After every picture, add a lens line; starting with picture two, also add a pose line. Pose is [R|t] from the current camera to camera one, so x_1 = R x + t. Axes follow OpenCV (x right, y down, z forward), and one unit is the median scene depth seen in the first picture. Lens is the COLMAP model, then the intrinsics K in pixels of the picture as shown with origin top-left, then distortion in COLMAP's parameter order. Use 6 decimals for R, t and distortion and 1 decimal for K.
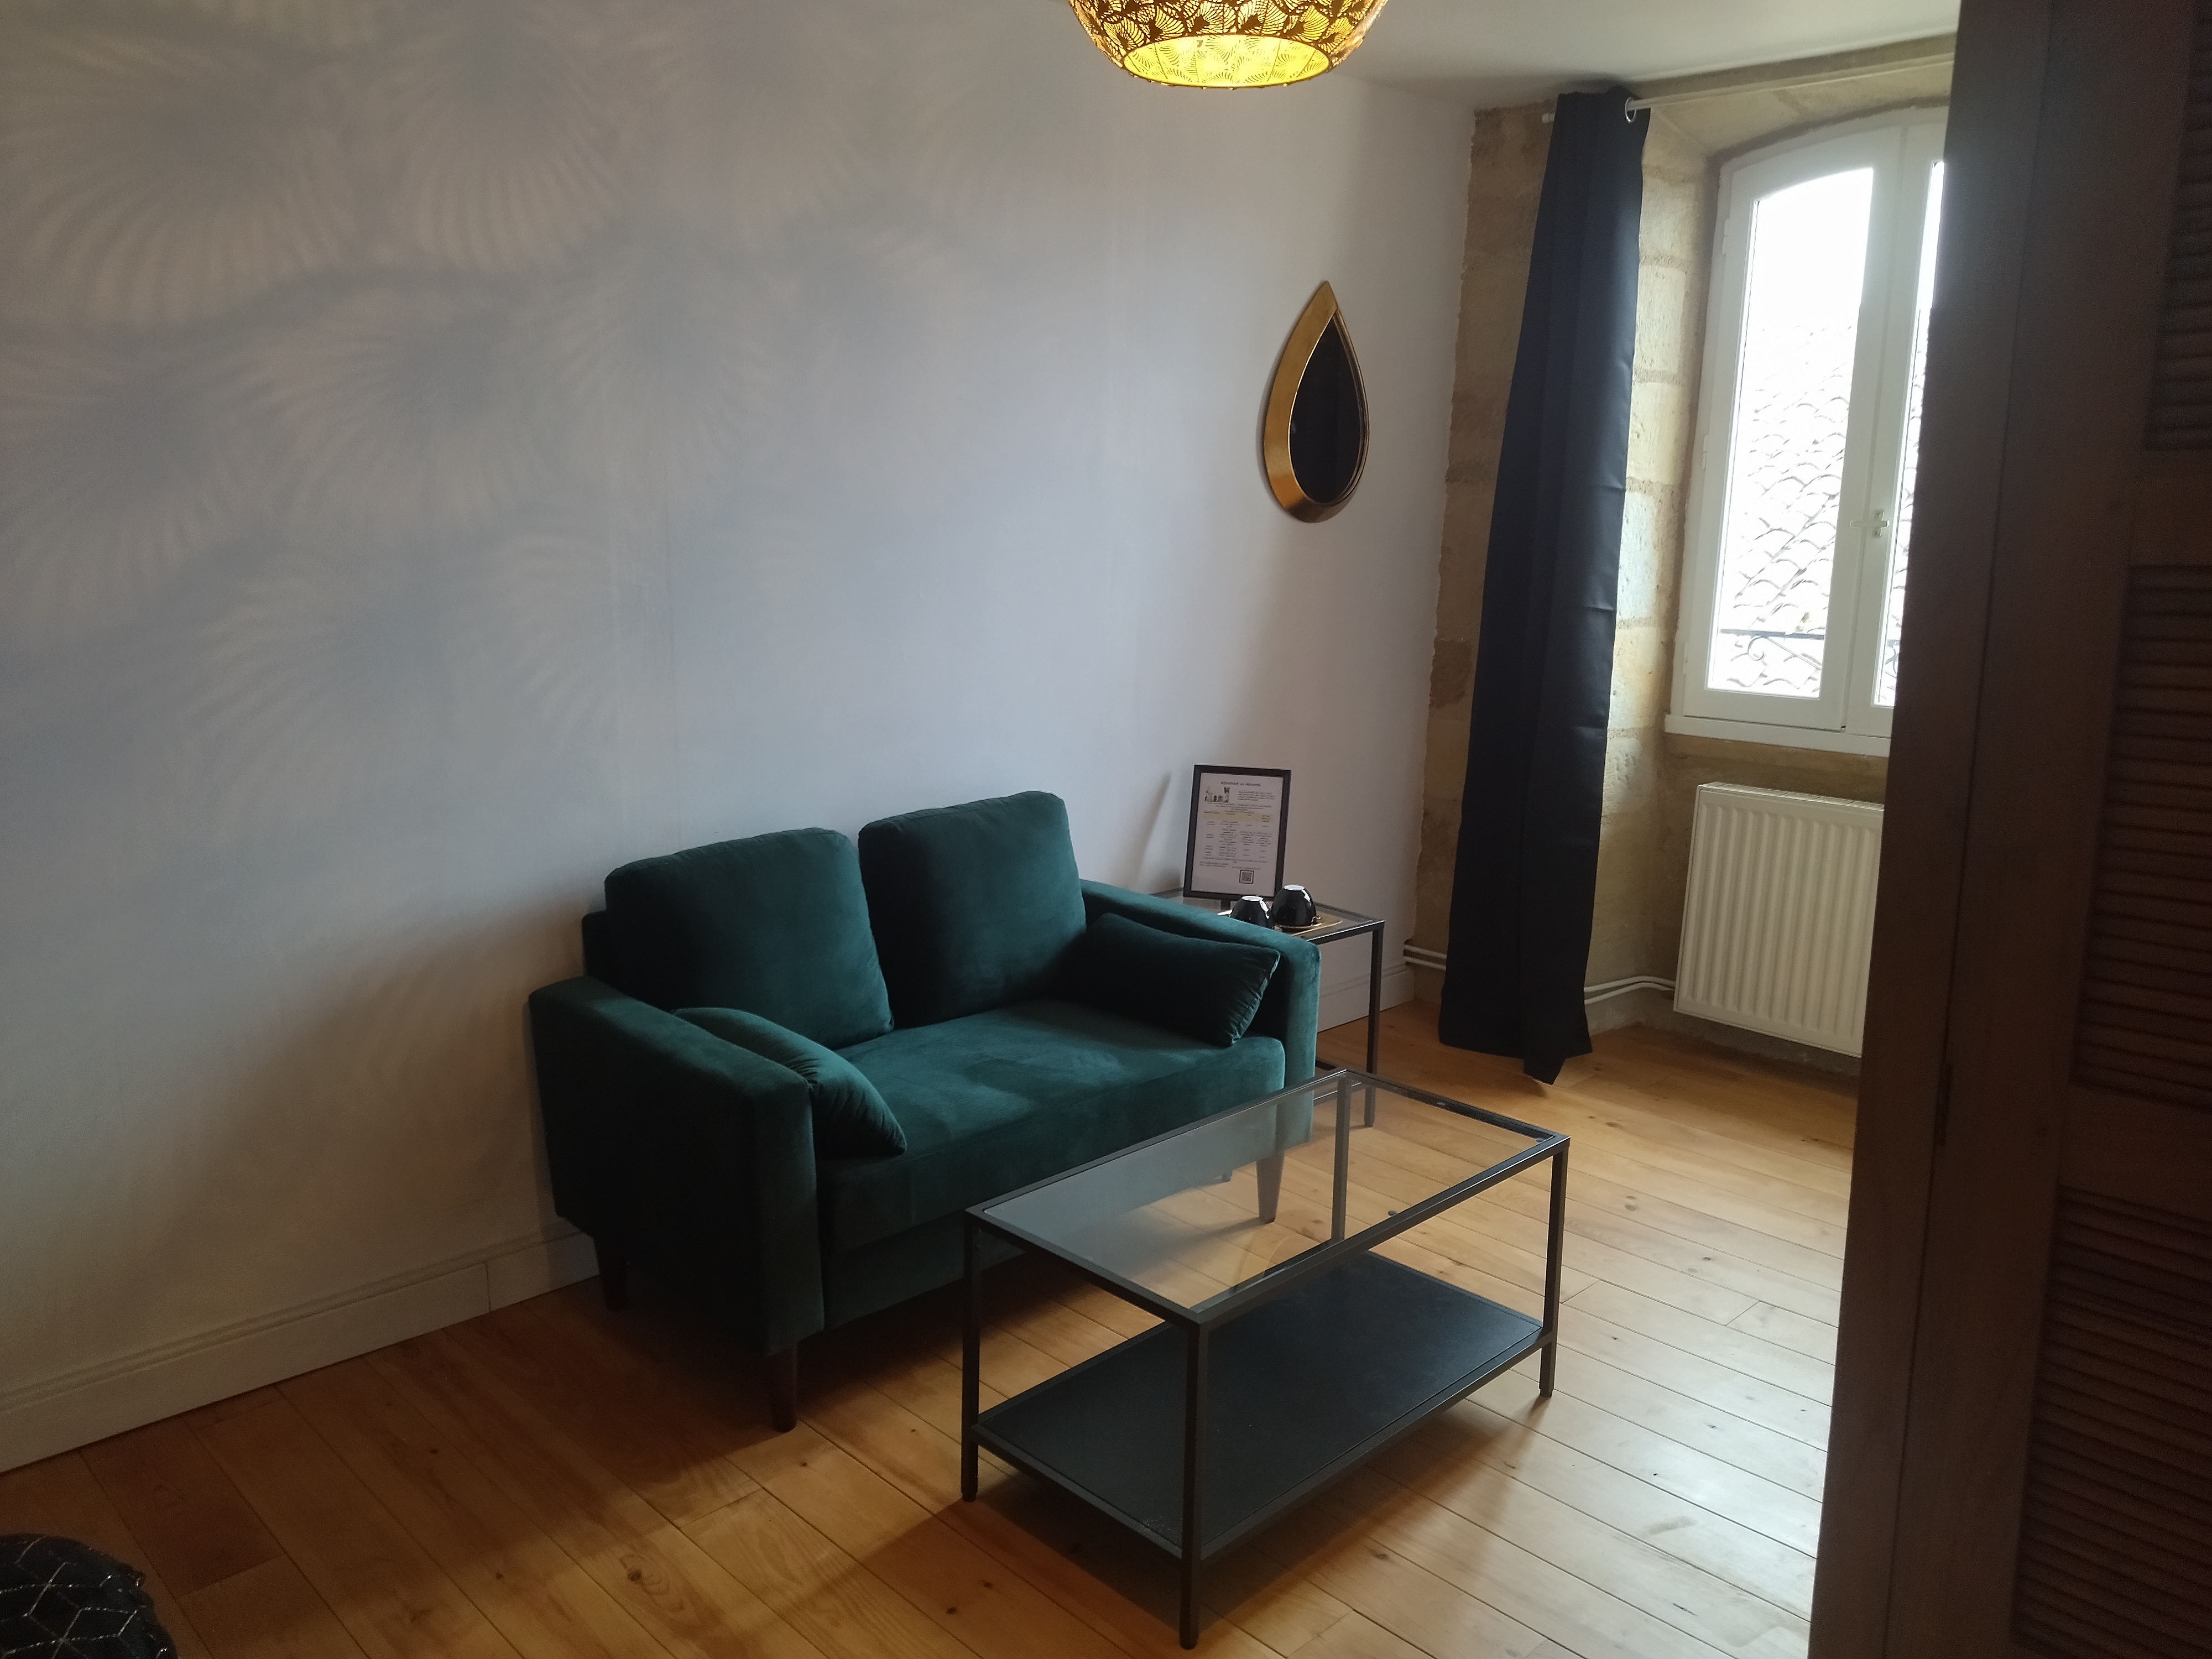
lens RADIAL K [[1700.7, 0, 1079.3], [0, 1700.7, 829.2], [0, 0, 1]] dist [0.069365, -0.048957]
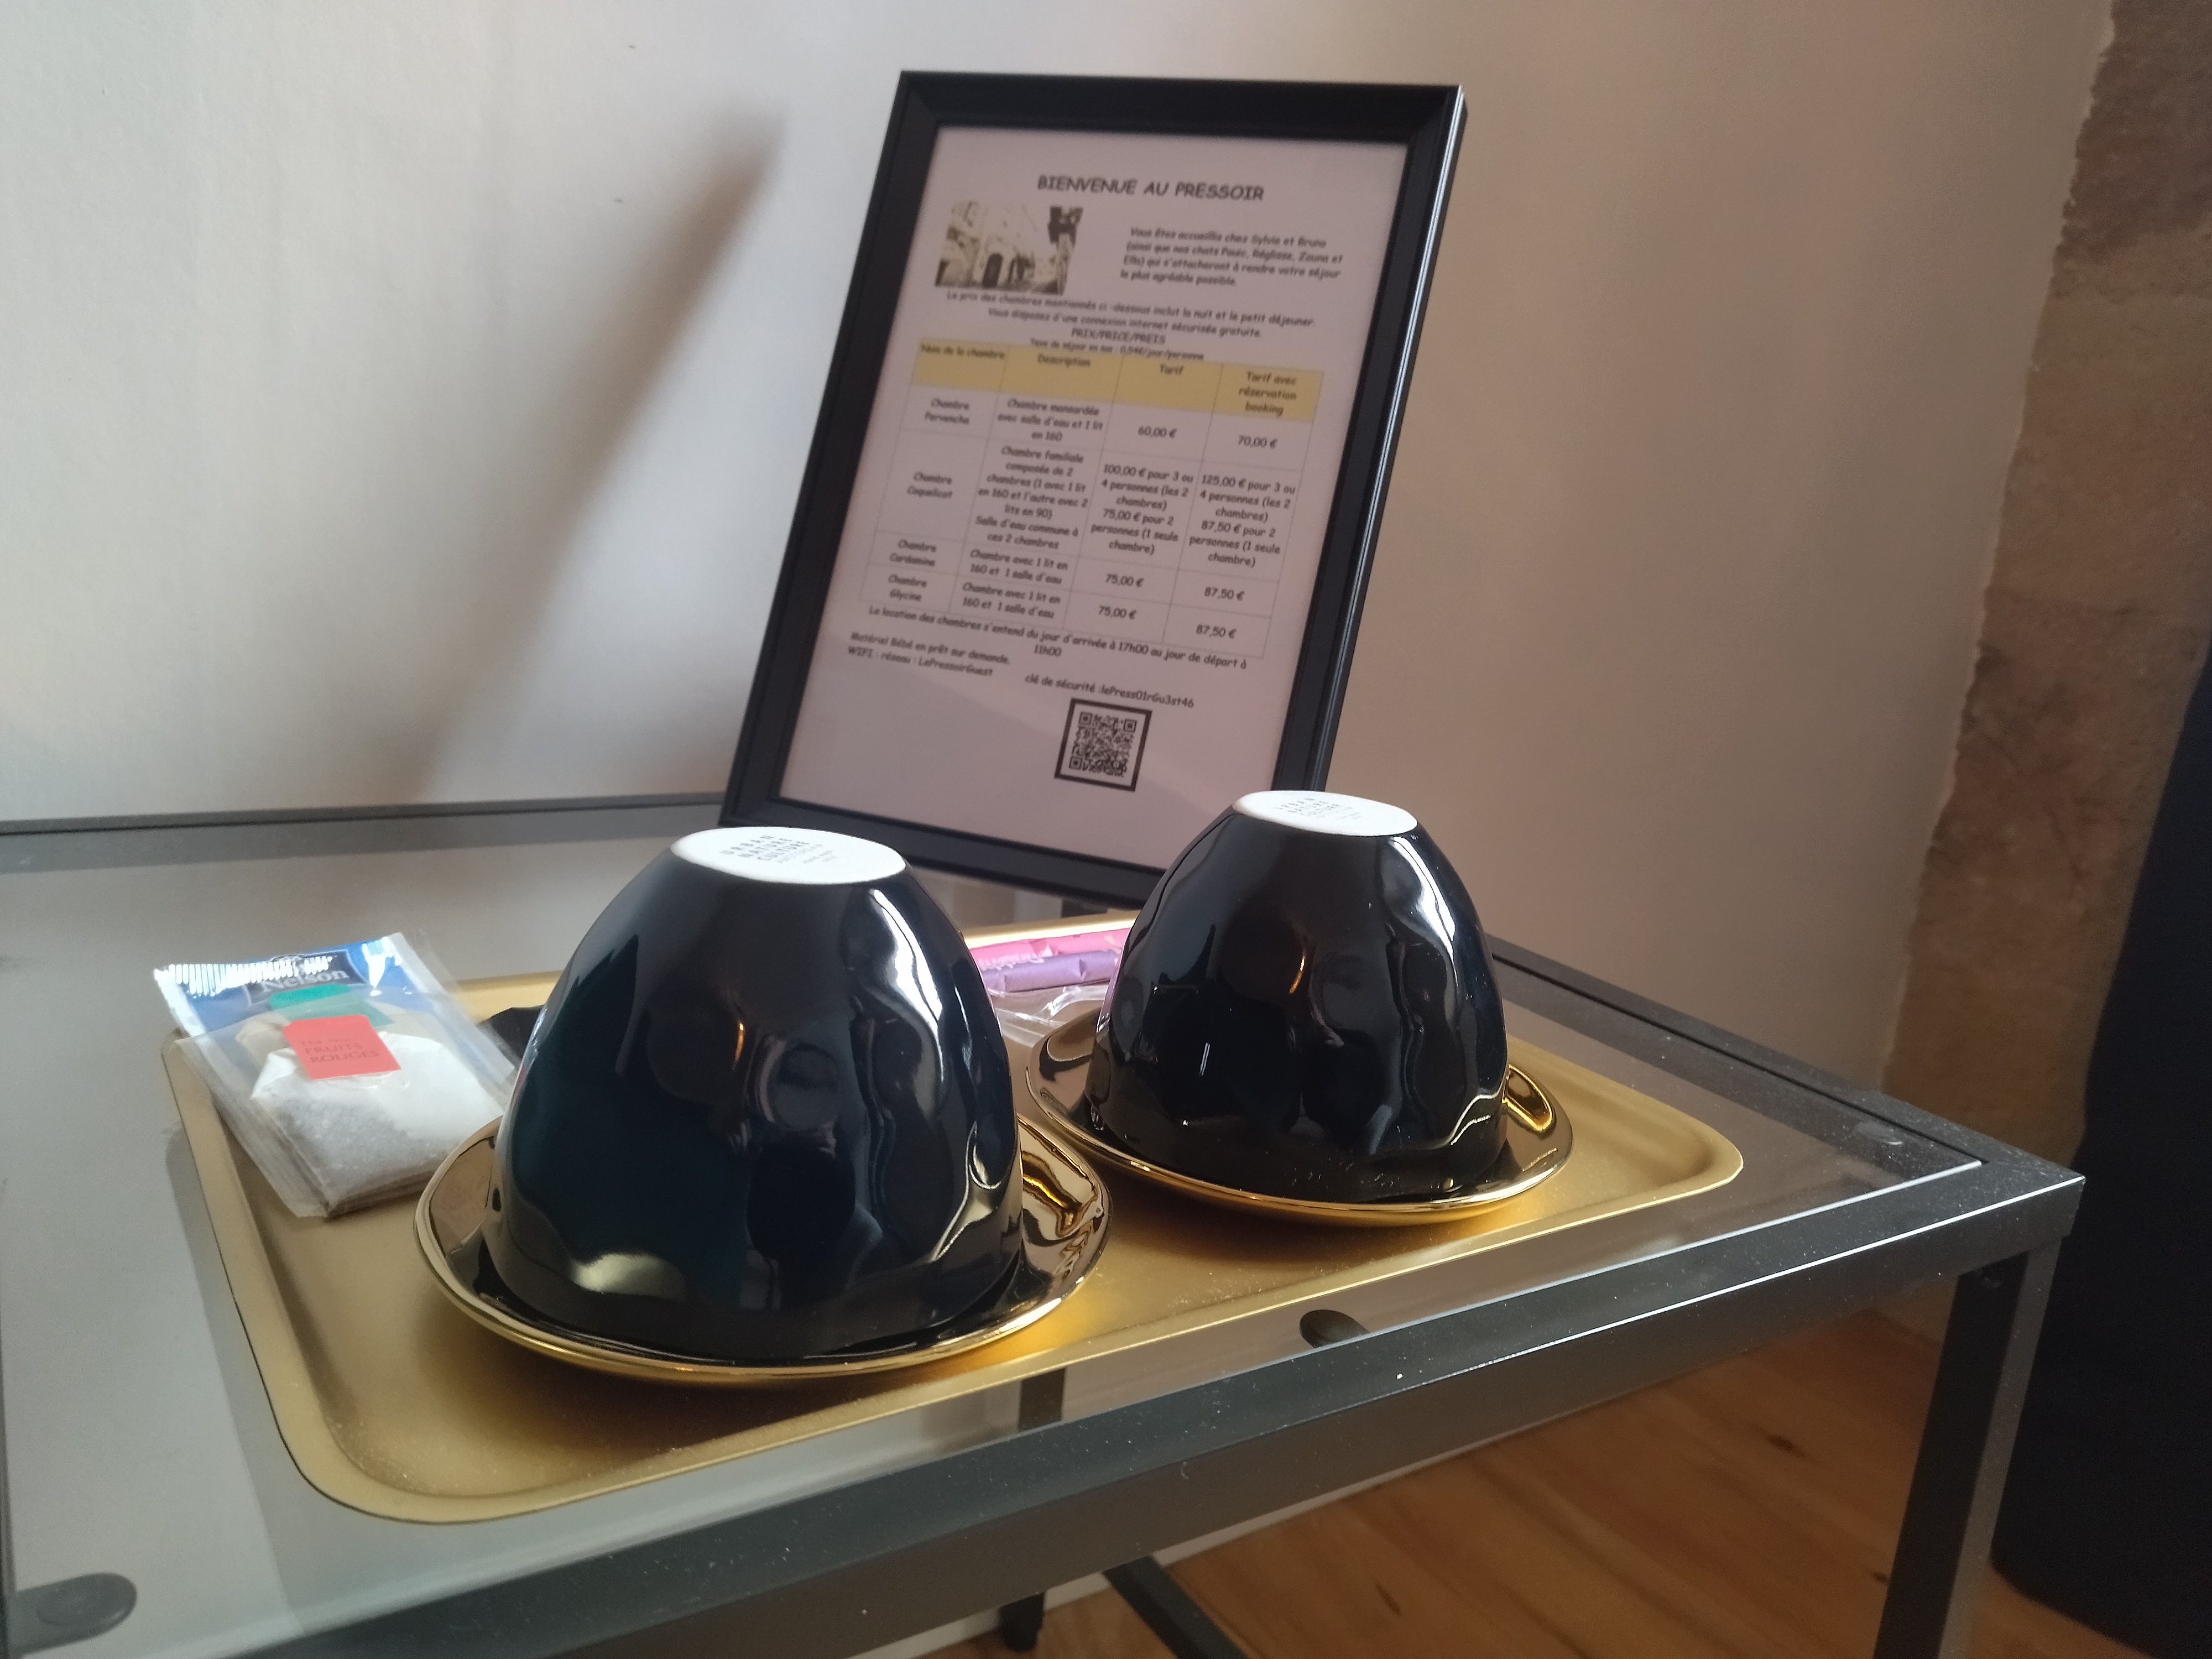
lens RADIAL K [[1700.7, 0, 1079.3], [0, 1700.7, 829.2], [0, 0, 1]] dist [0.069365, -0.048957]
pose [[0.985989, 0.108961, -0.126306, 0.116319], [-0.107304, 0.994028, 0.019873, 0.032704], [0.127717, -0.006042, 0.991792, 0.836011]]
